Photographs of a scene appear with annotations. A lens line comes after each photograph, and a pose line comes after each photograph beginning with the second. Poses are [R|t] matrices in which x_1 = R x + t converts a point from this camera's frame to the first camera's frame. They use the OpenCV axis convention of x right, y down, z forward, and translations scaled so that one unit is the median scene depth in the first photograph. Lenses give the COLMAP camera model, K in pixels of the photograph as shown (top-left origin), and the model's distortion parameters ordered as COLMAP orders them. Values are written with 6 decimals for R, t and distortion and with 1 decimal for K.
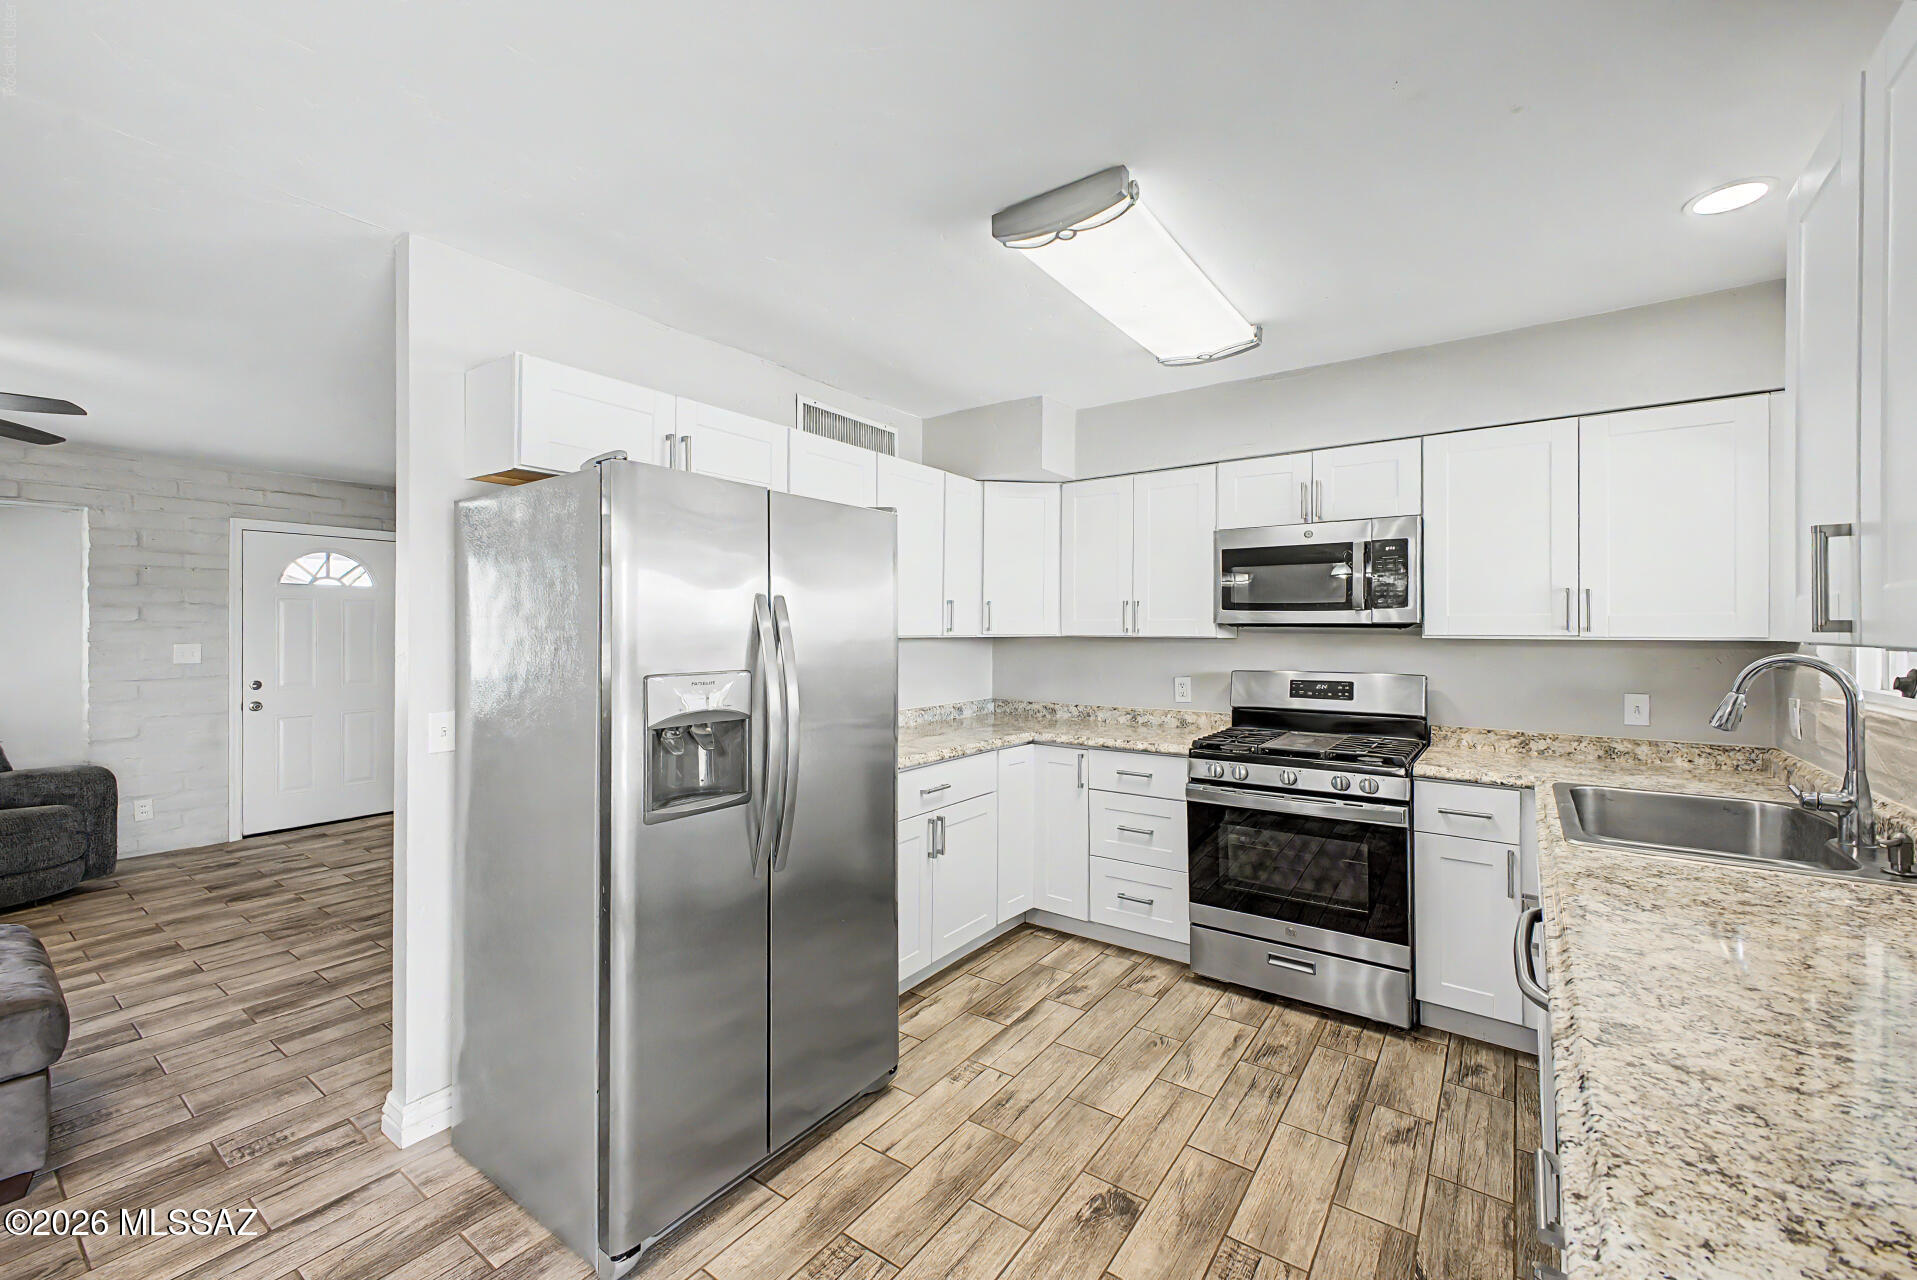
lens RADIAL K [[767.2, 0, 954.5], [0, 767.2, 629.3], [0, 0, 1]] dist [0.001745, 0.000180]
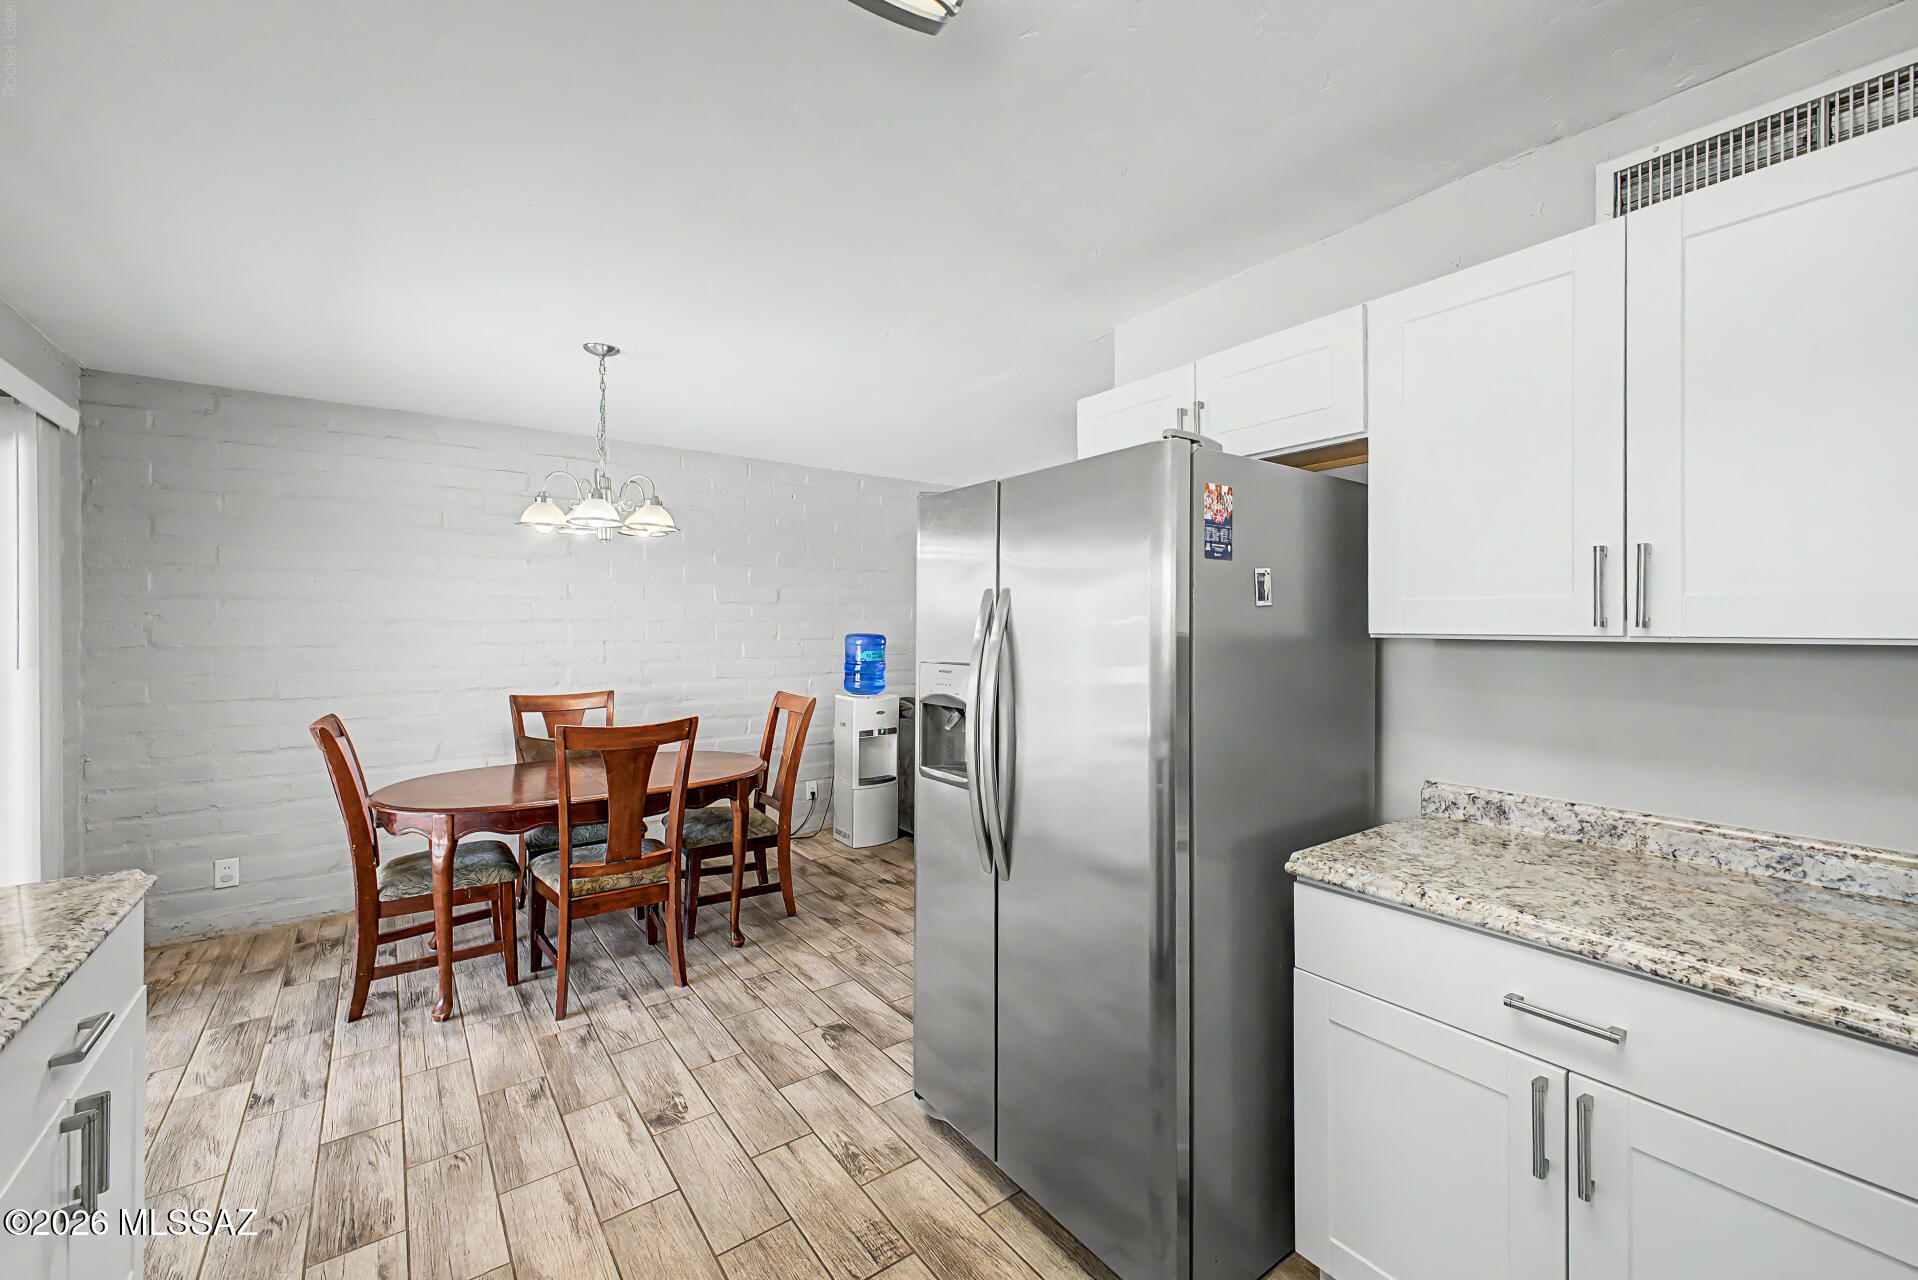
lens RADIAL K [[767.6, 0, 955.0], [0, 767.6, 629.3], [0, 0, 1]] dist [0.001745, 0.000180]
pose [[-0.311630, -0.000499, -0.950203, 0.416475], [-0.000164, 1.000000, -0.000472, 0.004319], [0.950203, 0.000009, -0.311630, 0.747929]]
